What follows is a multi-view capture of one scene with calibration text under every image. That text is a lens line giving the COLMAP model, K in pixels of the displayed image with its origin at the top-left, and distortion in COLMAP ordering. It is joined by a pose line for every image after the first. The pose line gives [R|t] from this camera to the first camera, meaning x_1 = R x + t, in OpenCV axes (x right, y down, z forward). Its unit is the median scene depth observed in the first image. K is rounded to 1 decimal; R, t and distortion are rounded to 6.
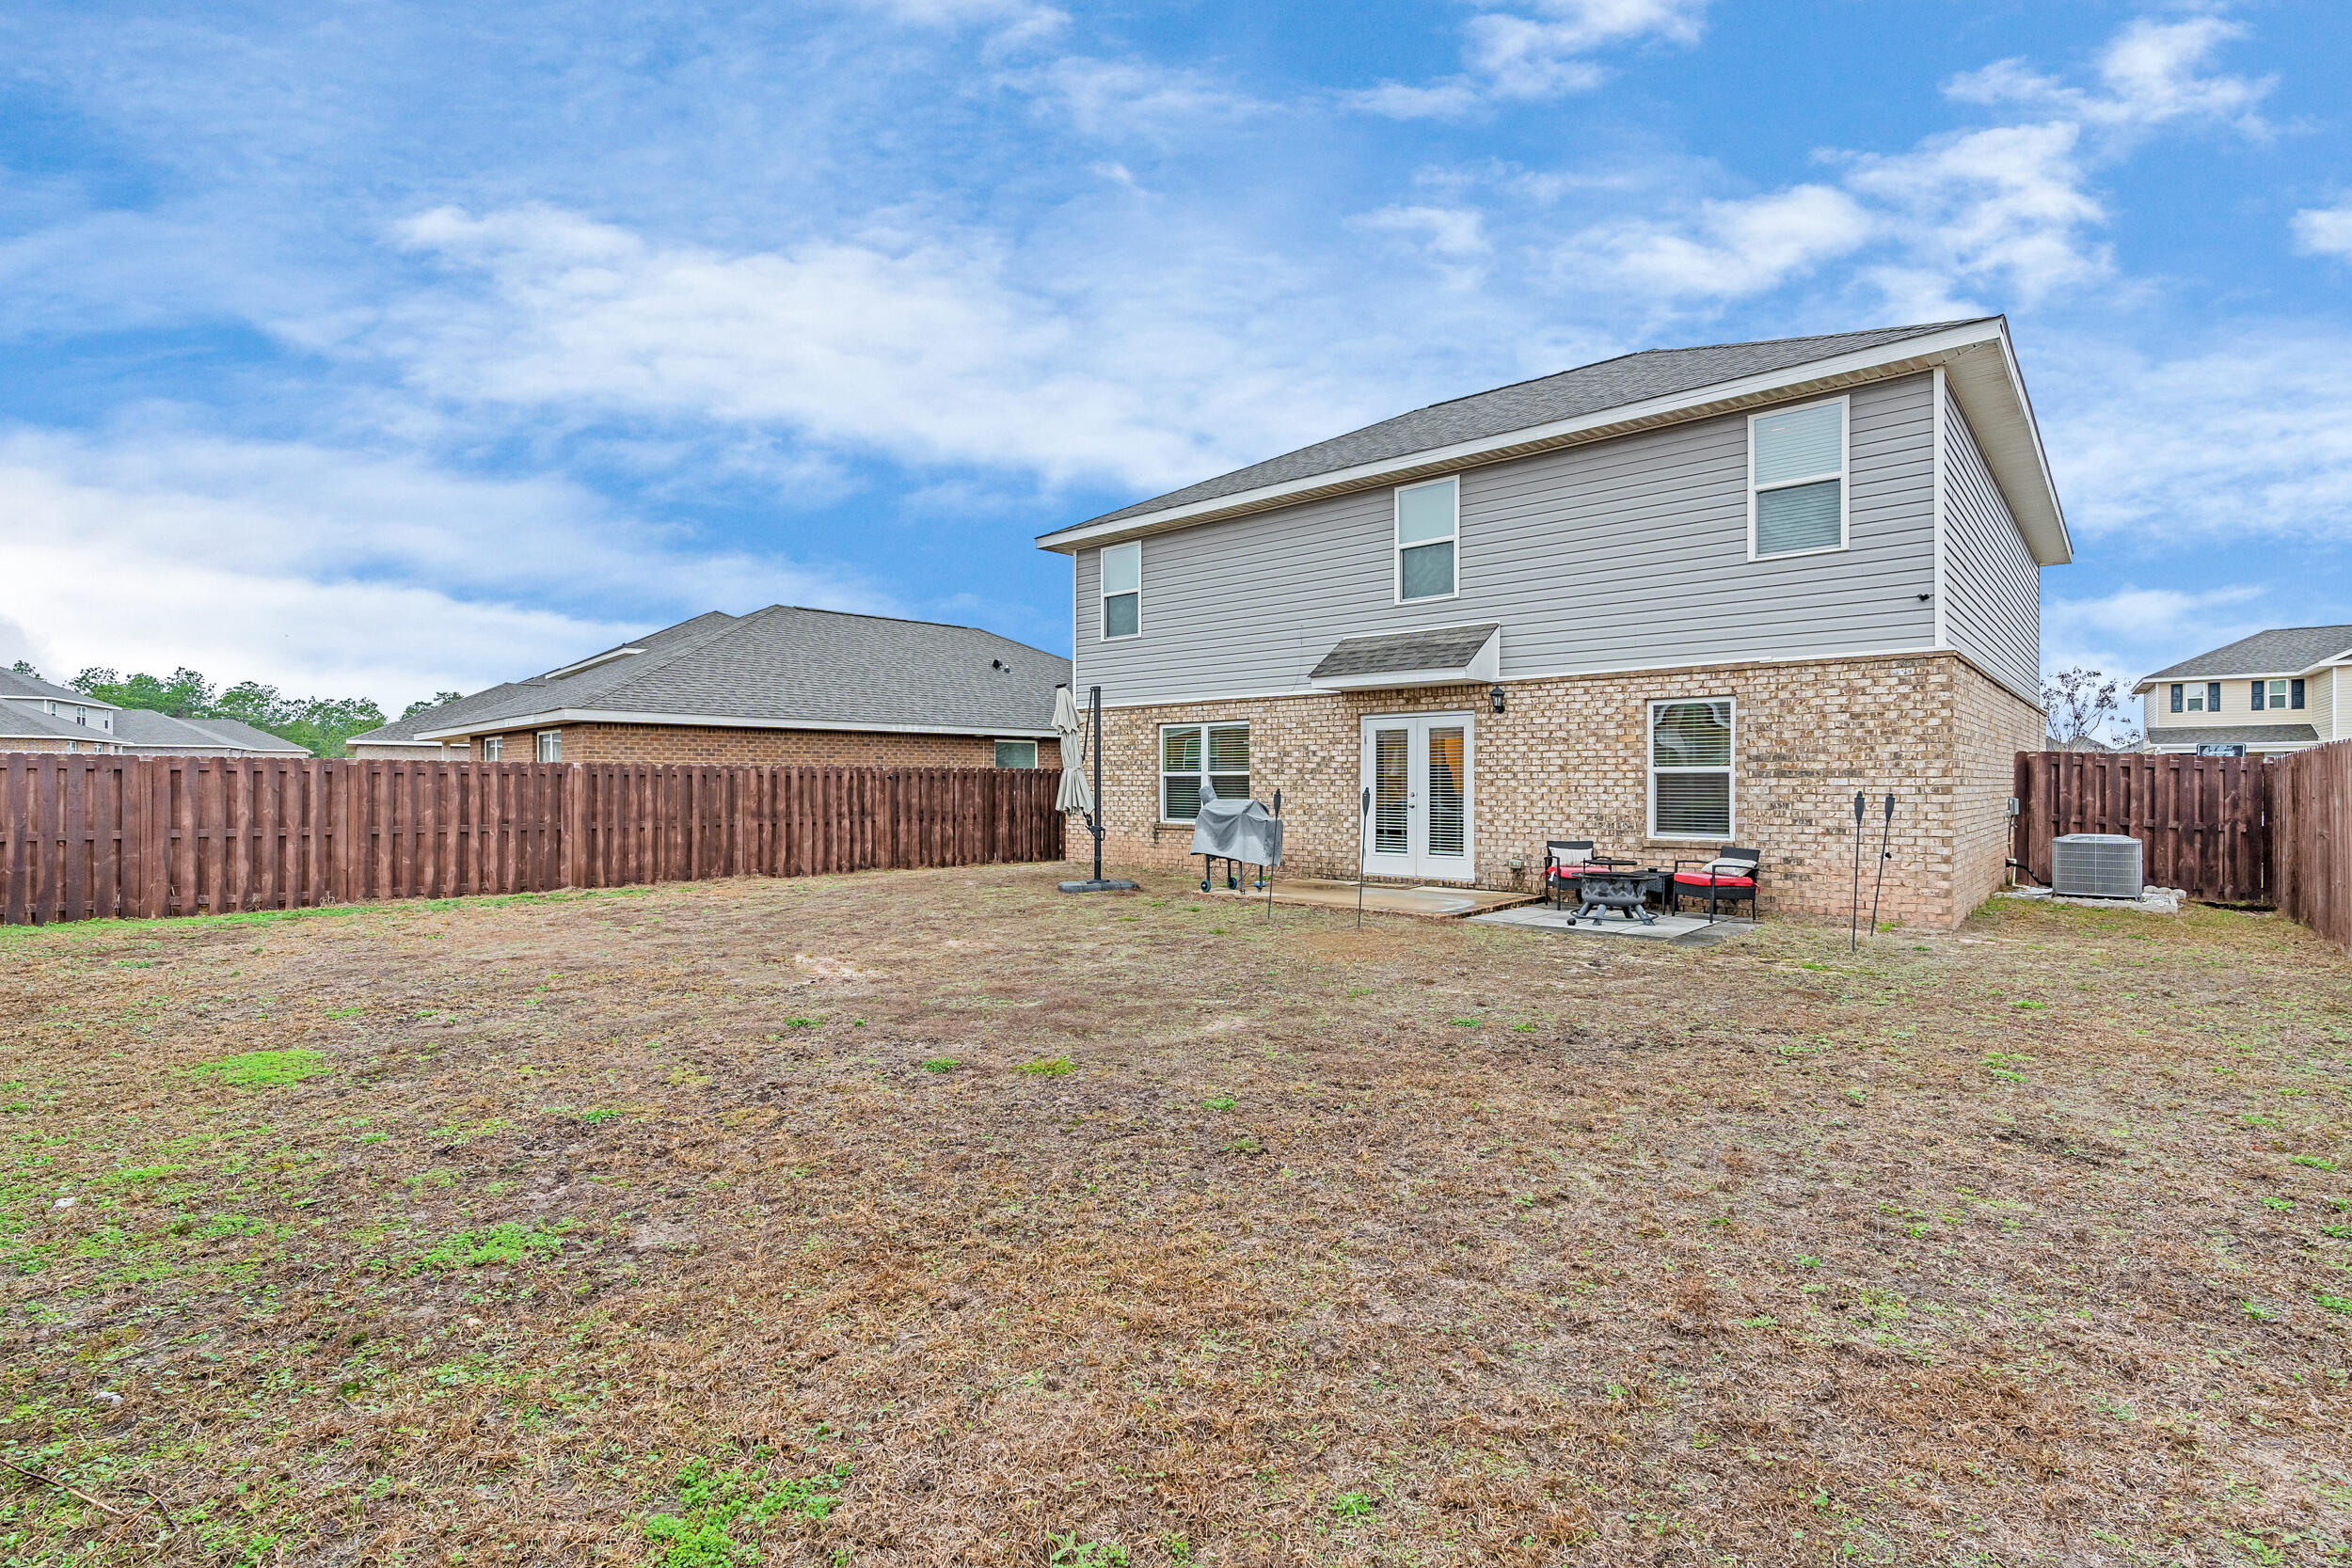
lens RADIAL K [[1072.3, 0, 1175.9], [0, 1072.3, 793.5], [0, 0, 1]] dist [-0.010233, 0.001316]
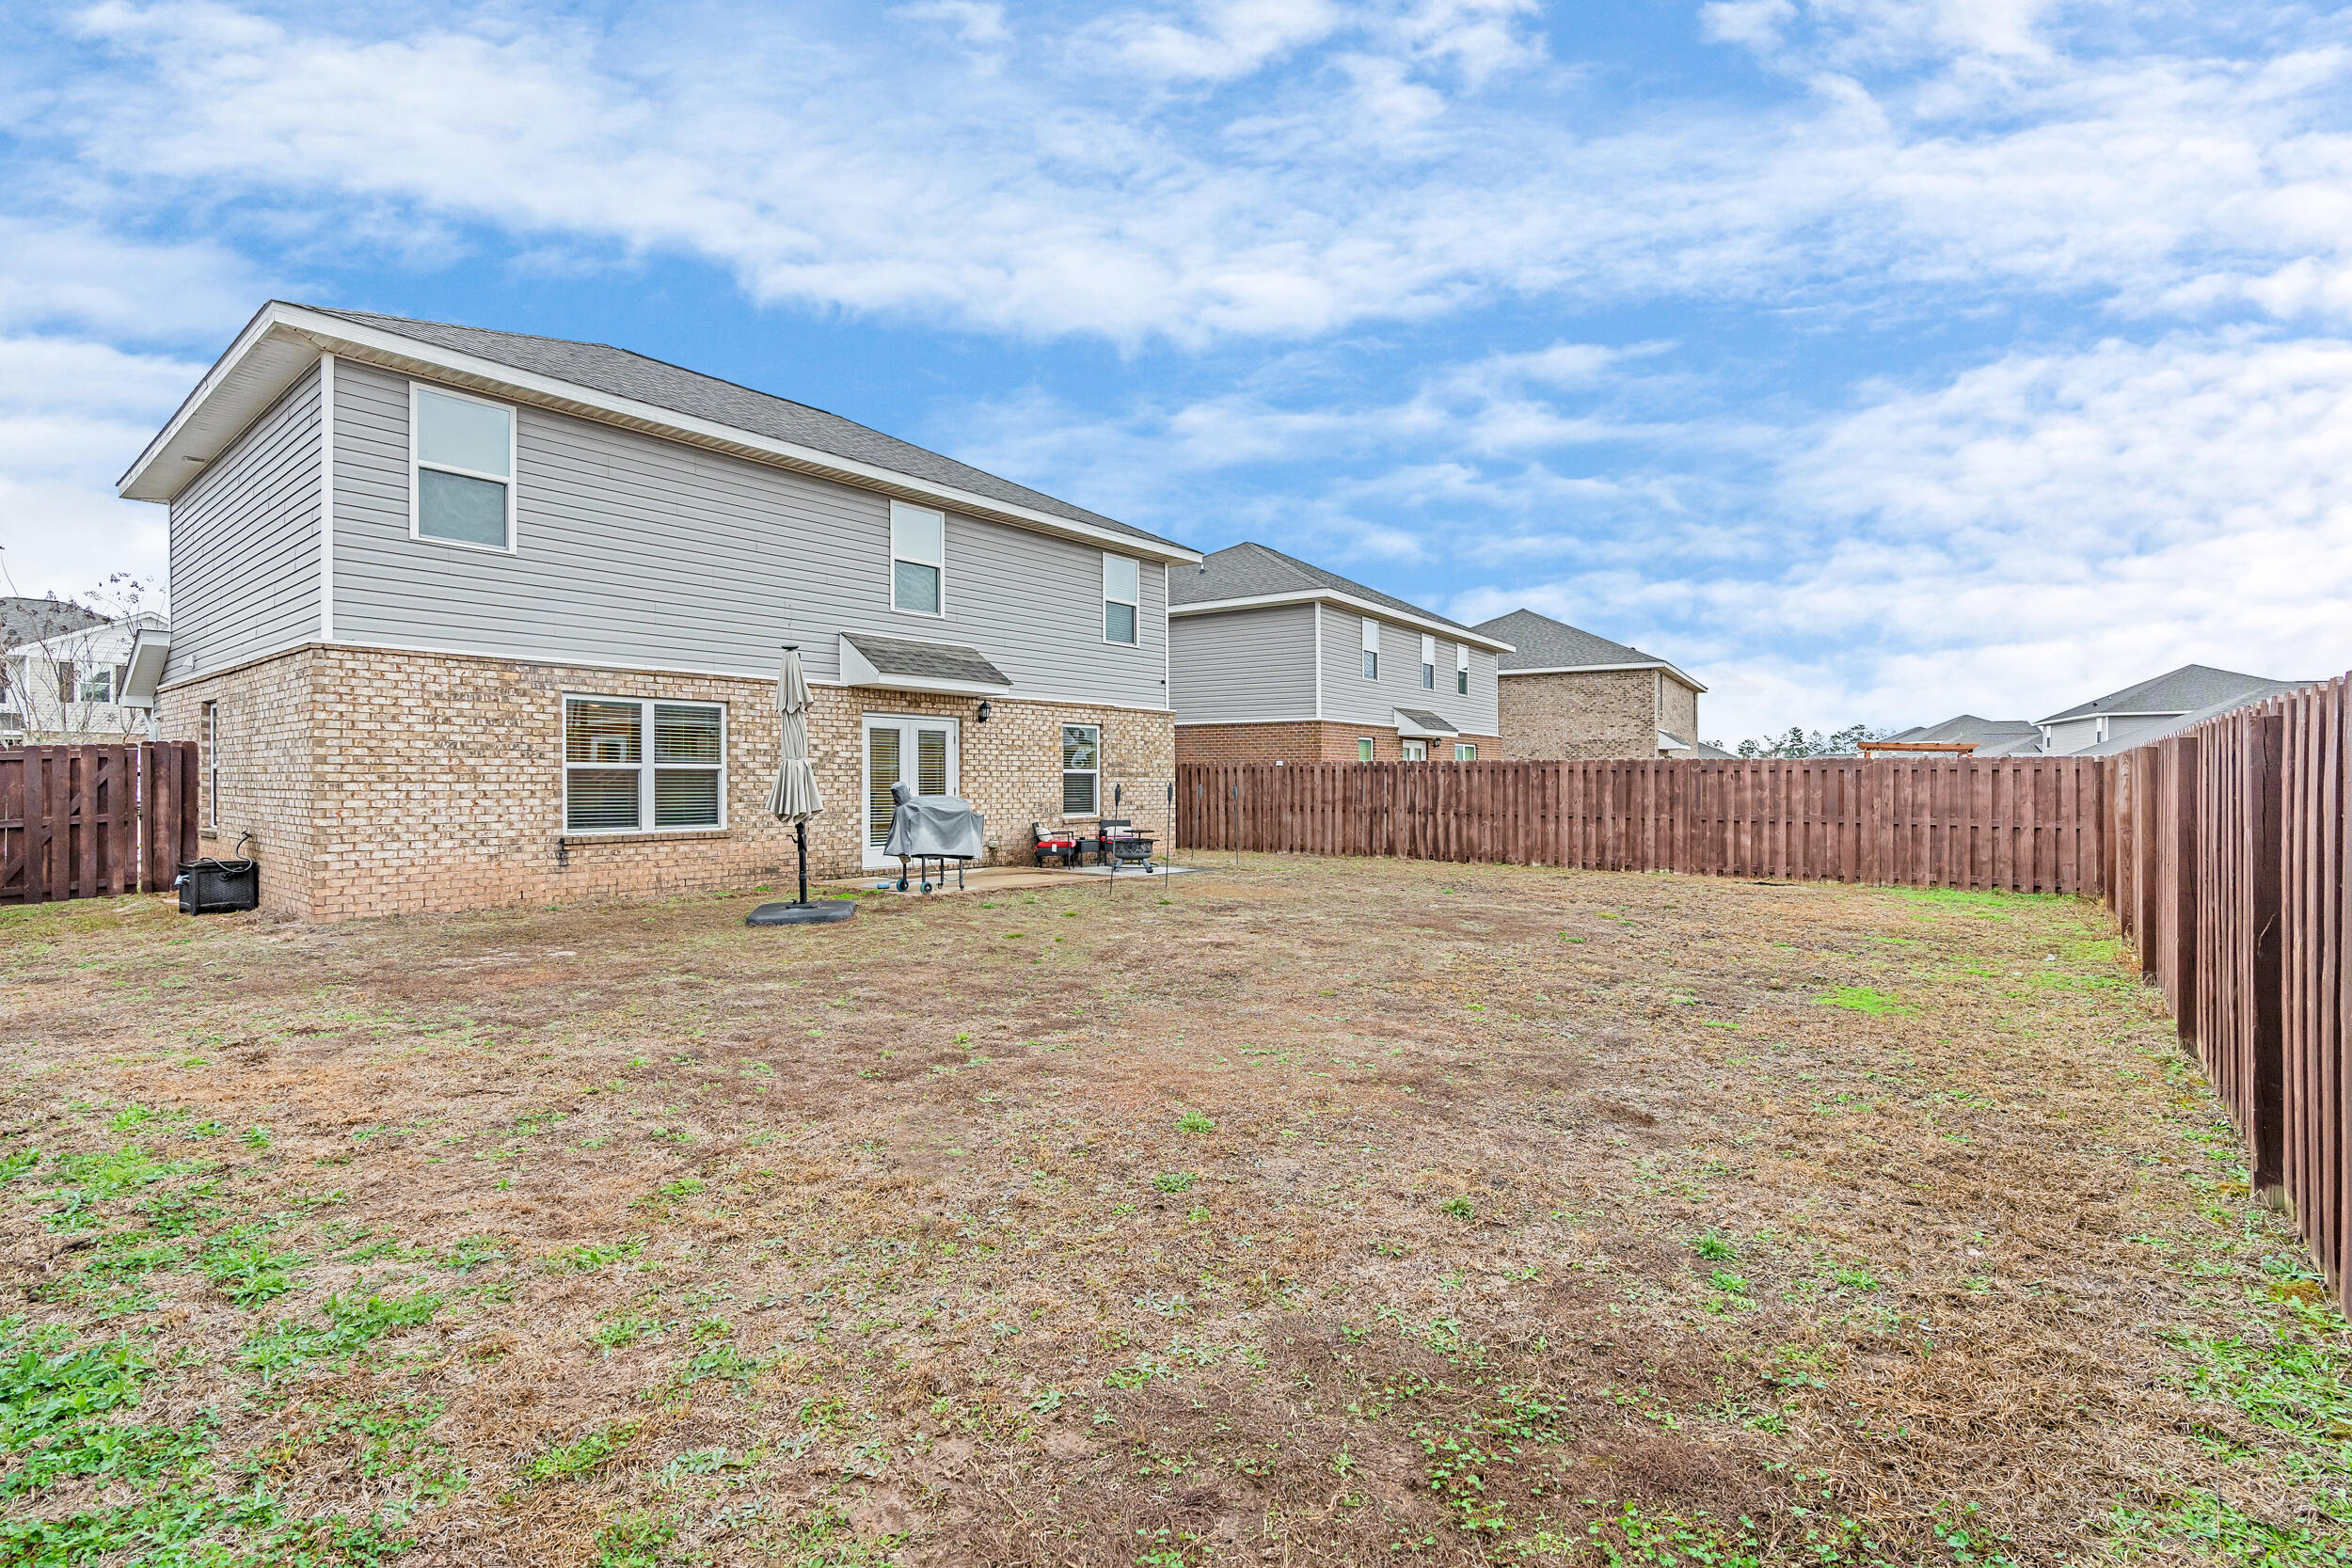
lens RADIAL K [[1072.3, 0, 1191.2], [0, 1072.3, 788.7], [0, 0, 1]] dist [-0.010233, 0.001316]
pose [[-0.058056, -0.007246, 0.998287, -0.894377], [0.007059, 0.999946, 0.007669, -0.006761], [-0.998288, 0.007492, -0.058002, 0.792203]]
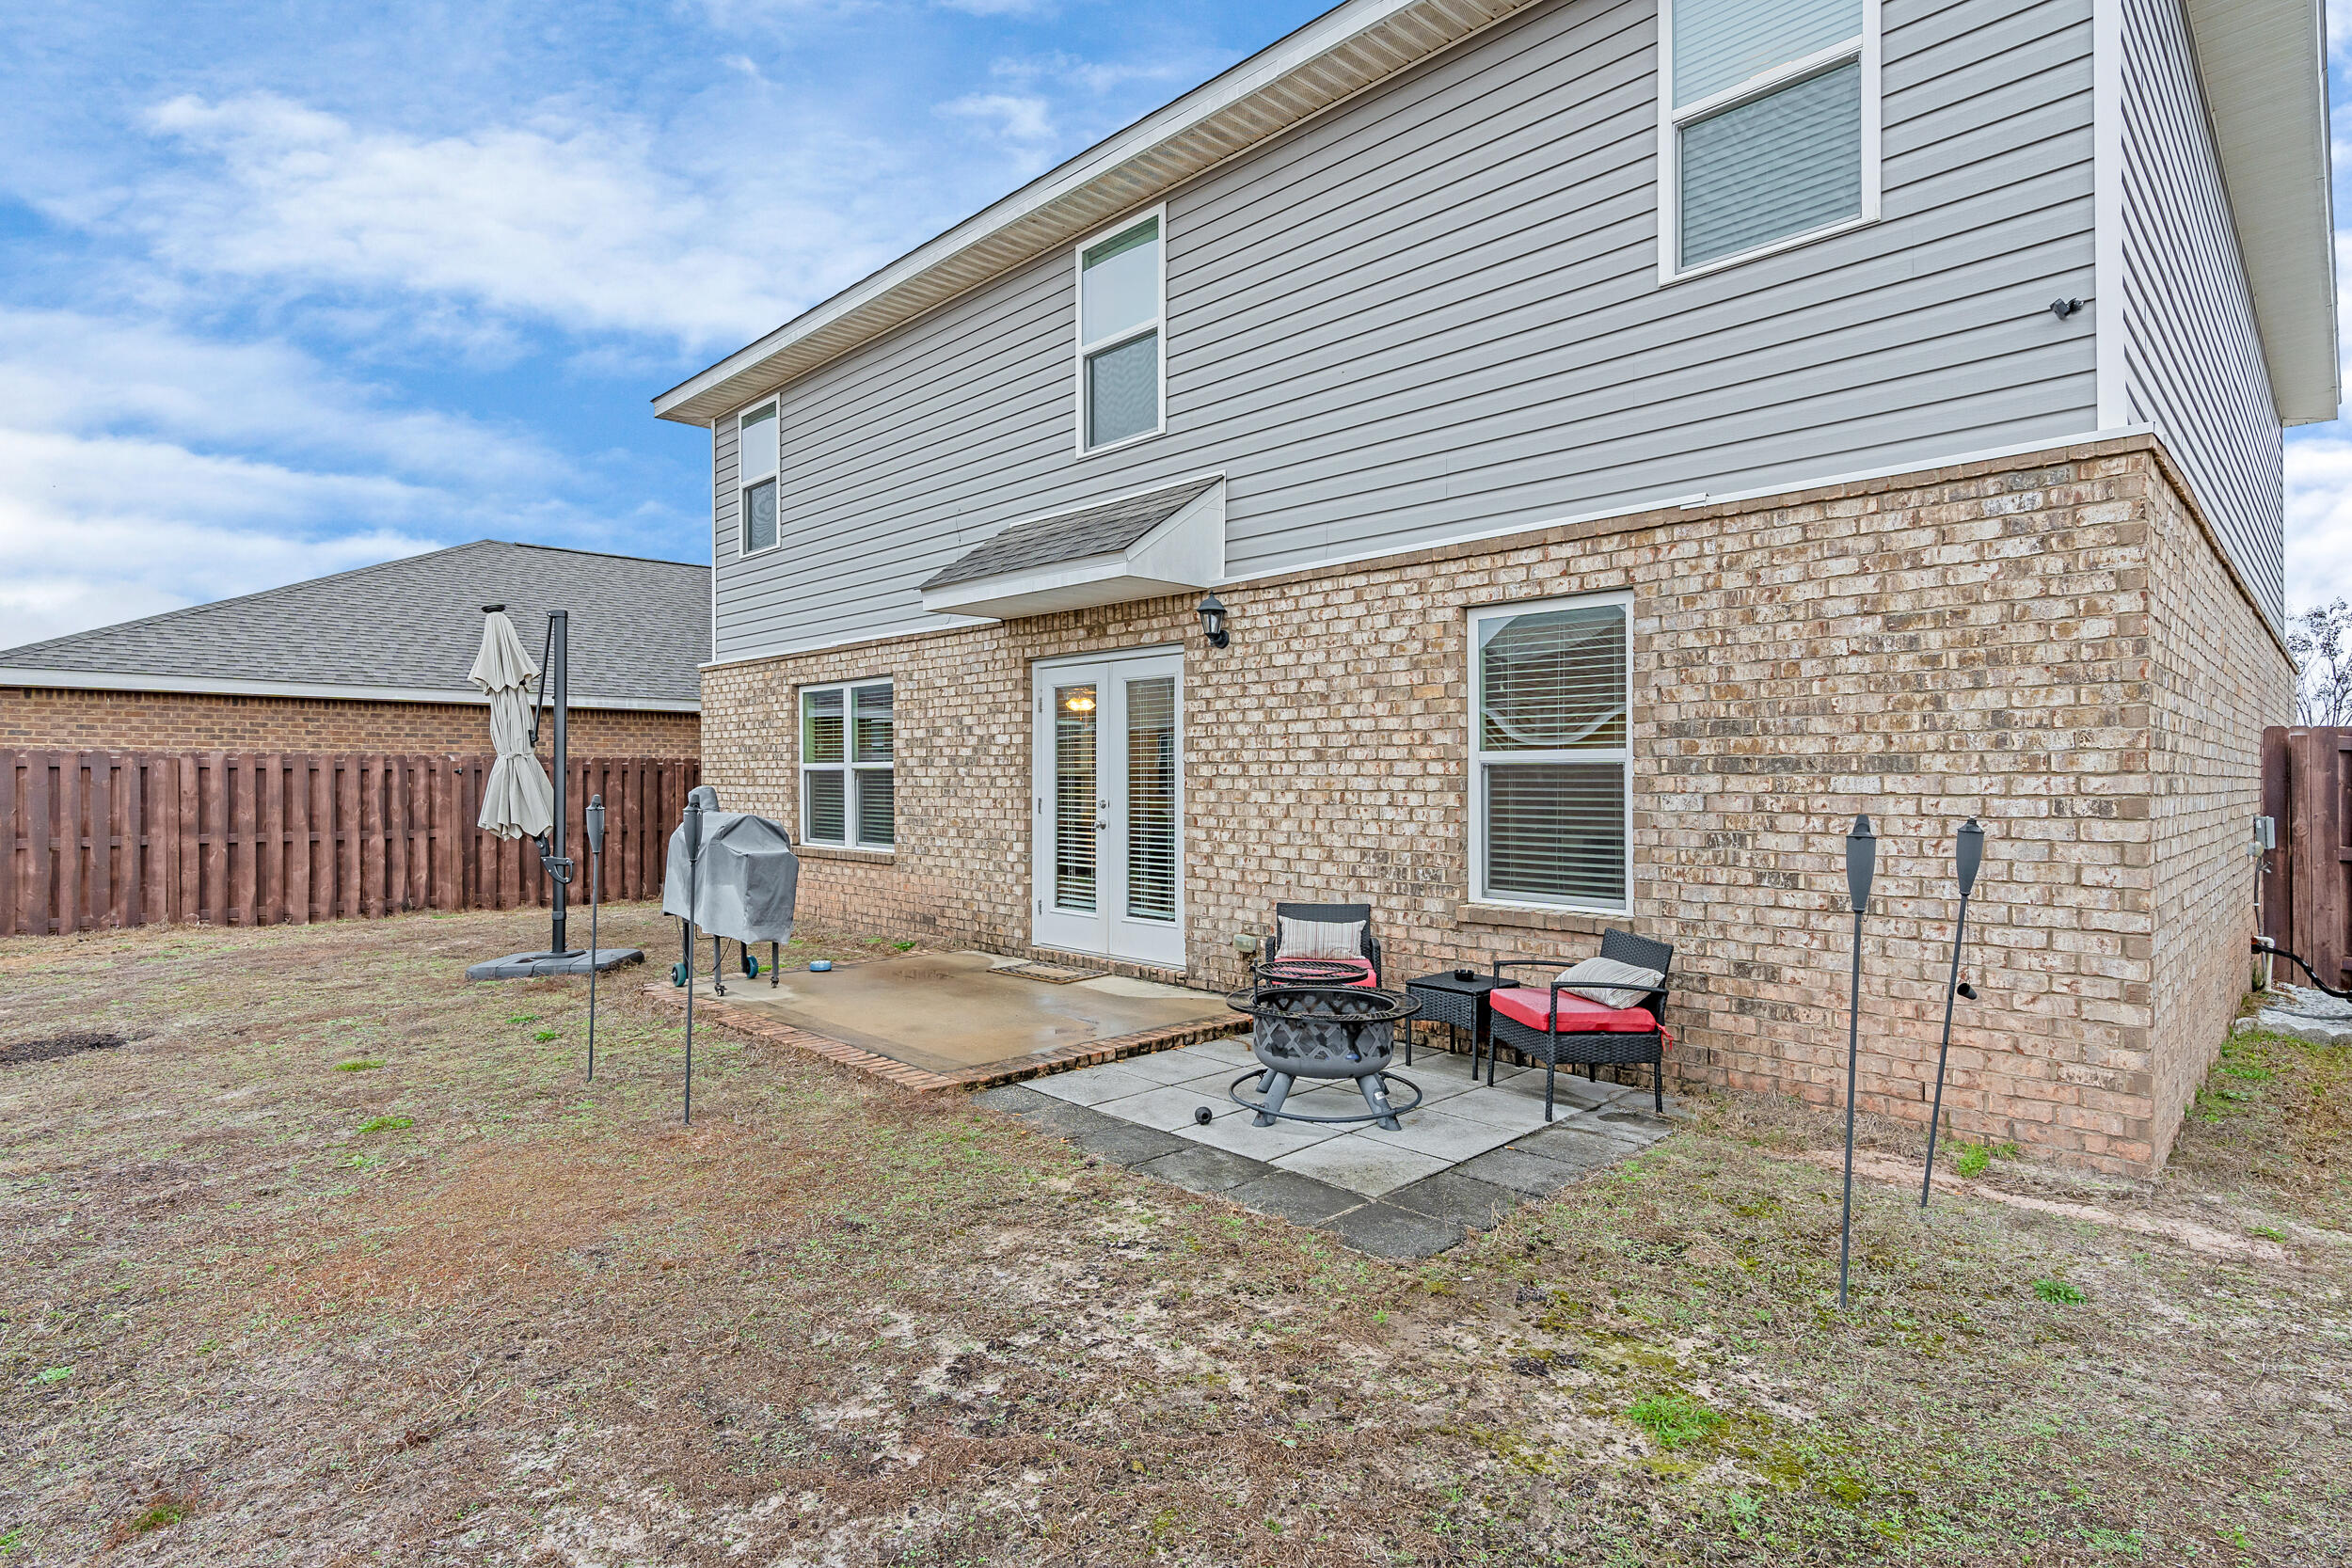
lens RADIAL K [[1174.1, 0, 1189.1], [0, 1174.1, 774.9], [0, 0, 1]] dist [-0.003579, -0.001615]
pose [[0.998909, 0.002011, -0.046654, 0.298789], [-0.002628, 0.999910, -0.013159, -0.006317], [0.046623, 0.013267, 0.998824, 0.417901]]
